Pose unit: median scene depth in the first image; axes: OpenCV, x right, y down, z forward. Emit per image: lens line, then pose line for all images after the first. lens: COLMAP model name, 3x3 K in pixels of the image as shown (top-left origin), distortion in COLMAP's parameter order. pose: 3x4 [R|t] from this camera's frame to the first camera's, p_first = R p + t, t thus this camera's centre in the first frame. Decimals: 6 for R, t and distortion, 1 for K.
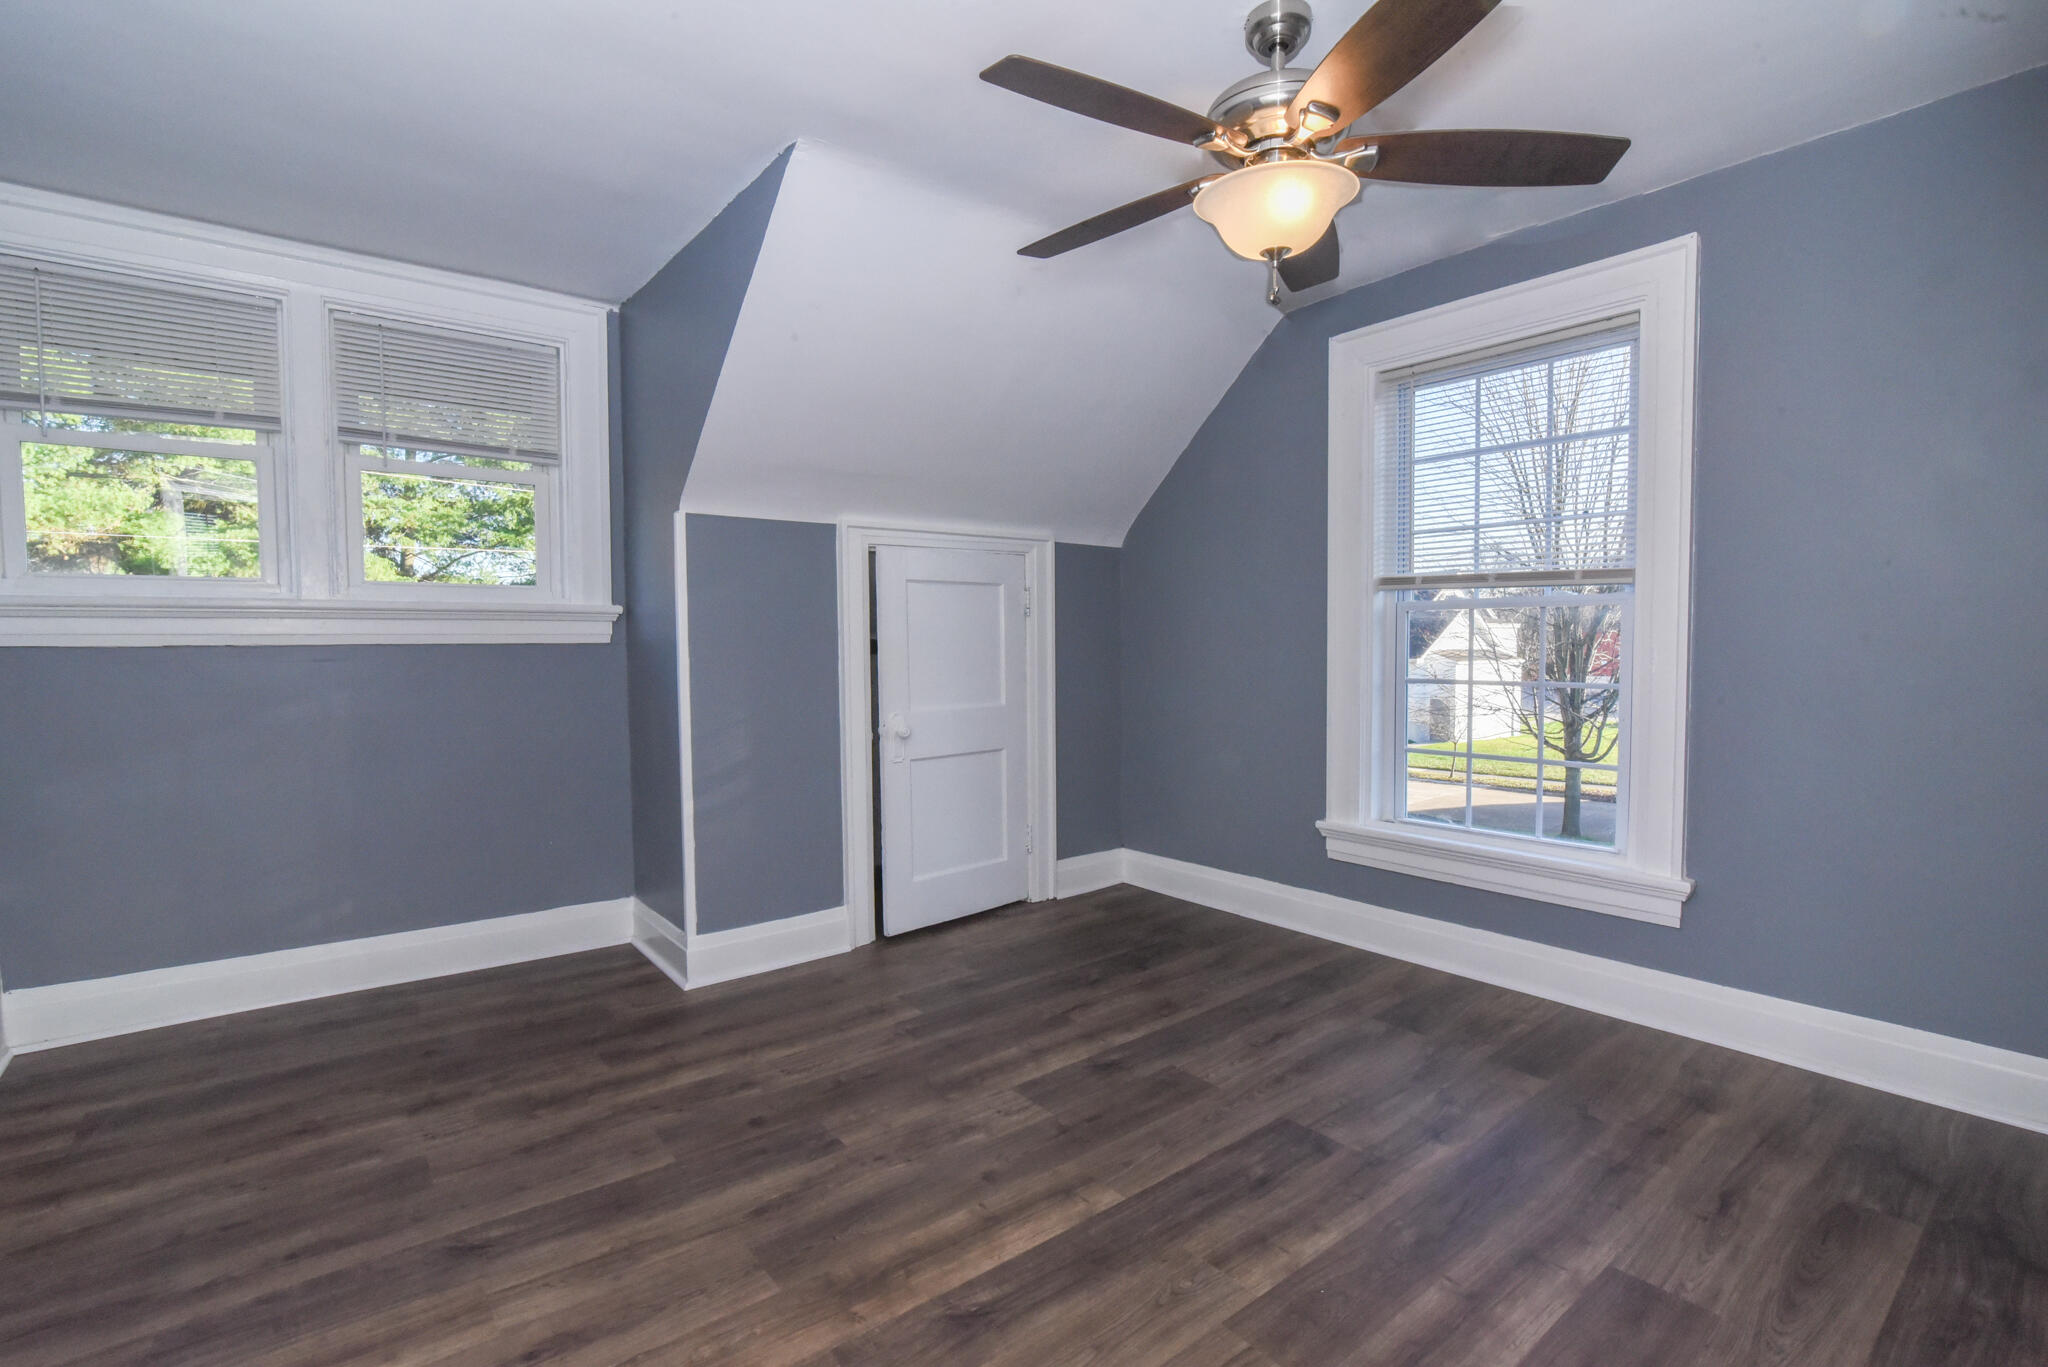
lens RADIAL K [[942.2, 0, 1014.6], [0, 942.2, 688.2], [0, 0, 1]] dist [-0.020130, -0.000197]
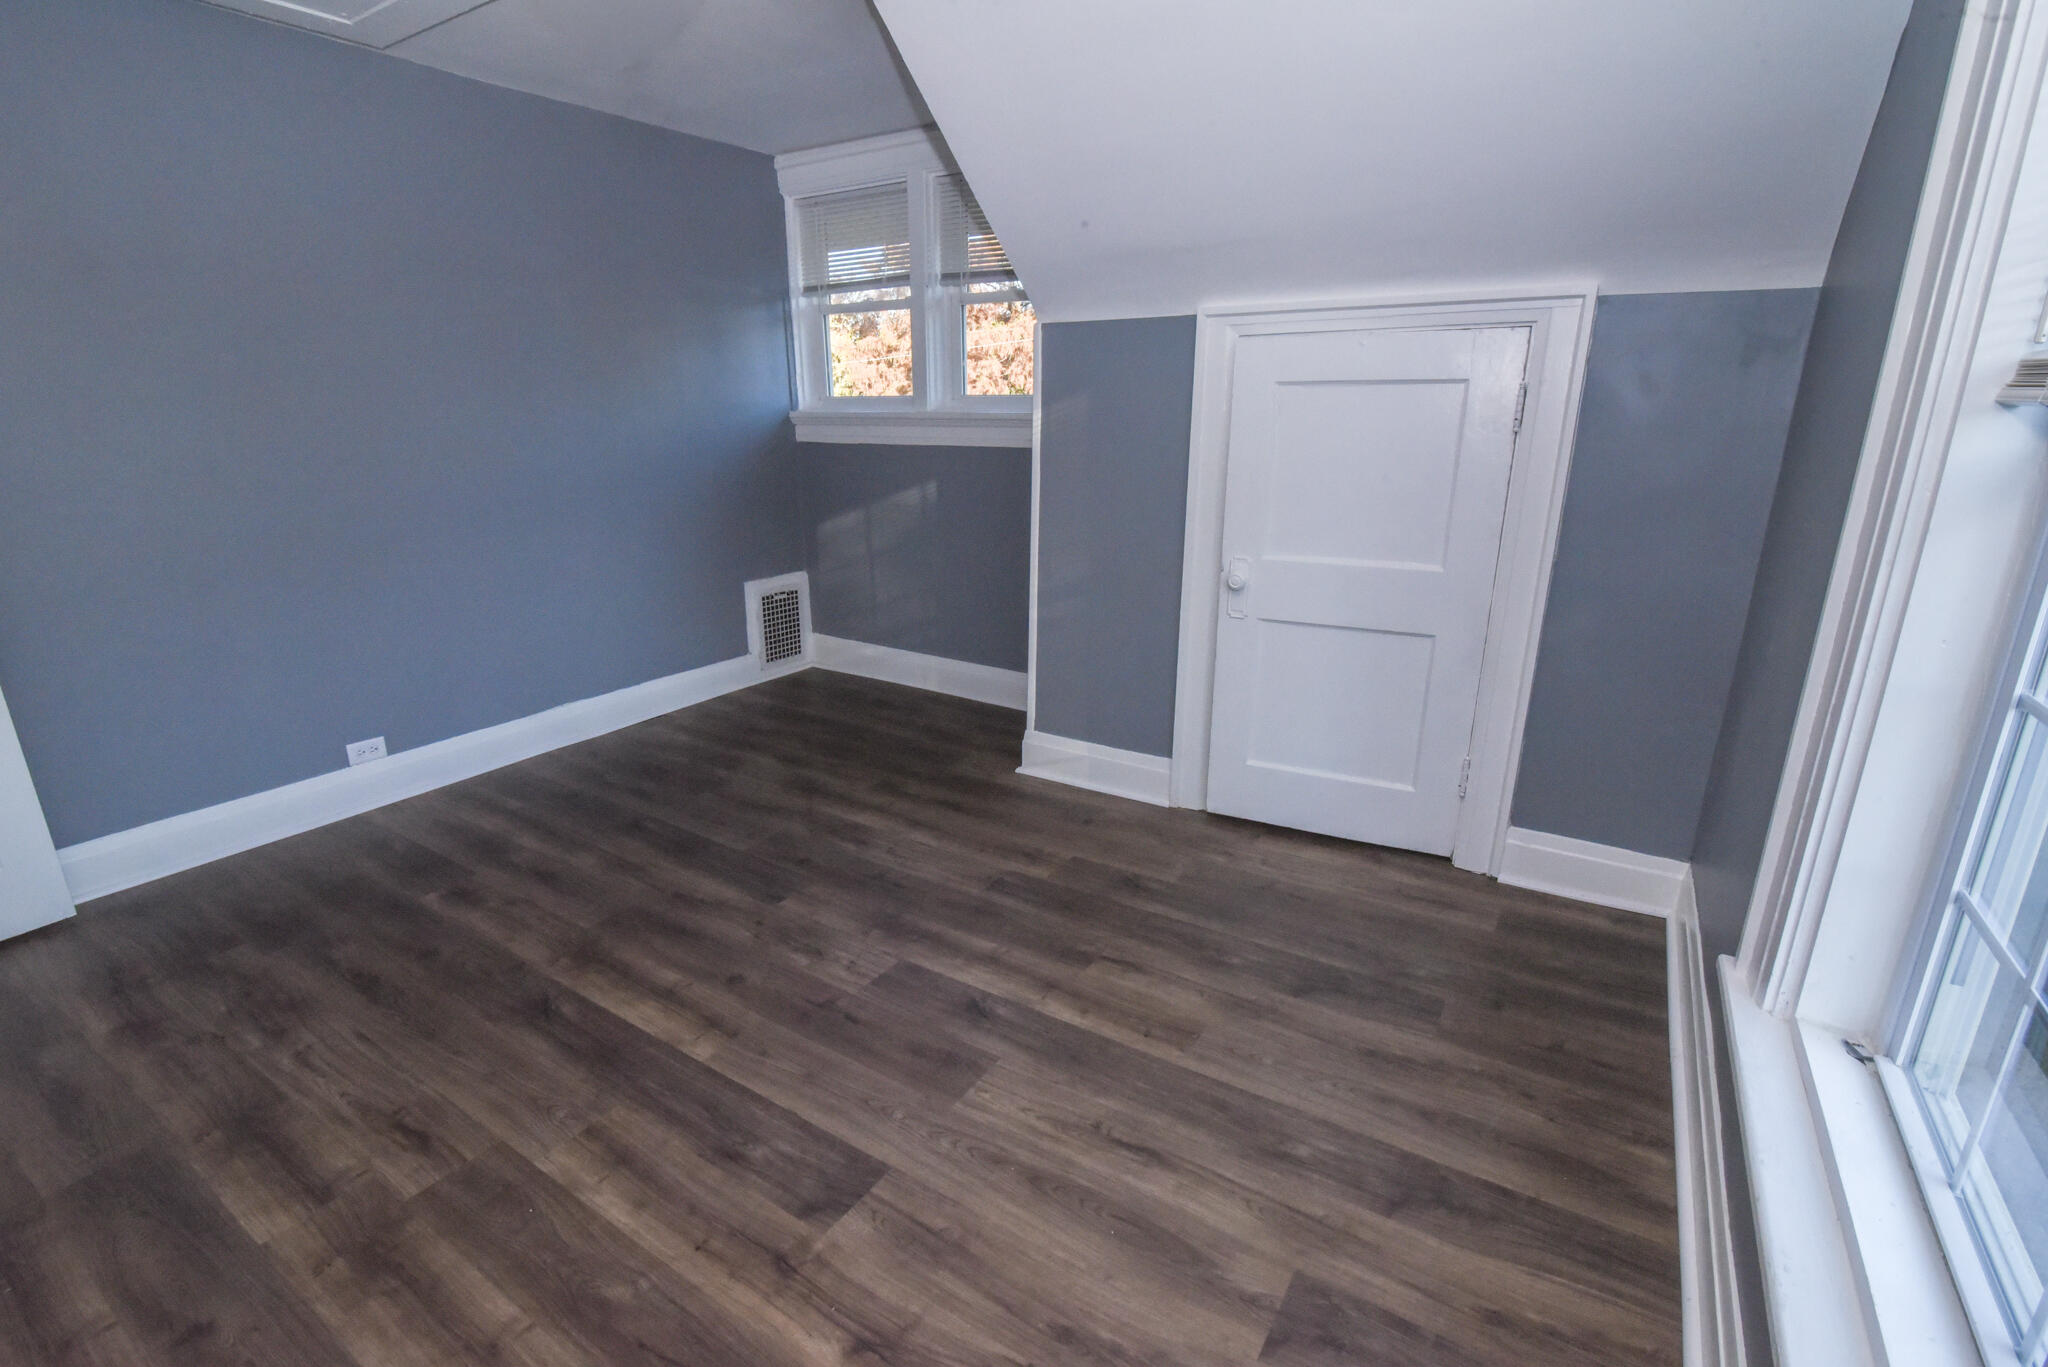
lens RADIAL K [[942.2, 0, 1014.6], [0, 942.2, 688.2], [0, 0, 1]] dist [-0.020130, -0.000197]
pose [[0.315380, 0.276960, -0.907650, 0.815765], [-0.048169, 0.959902, 0.276167, -0.111973], [0.947742, -0.043377, 0.316075, 0.799547]]
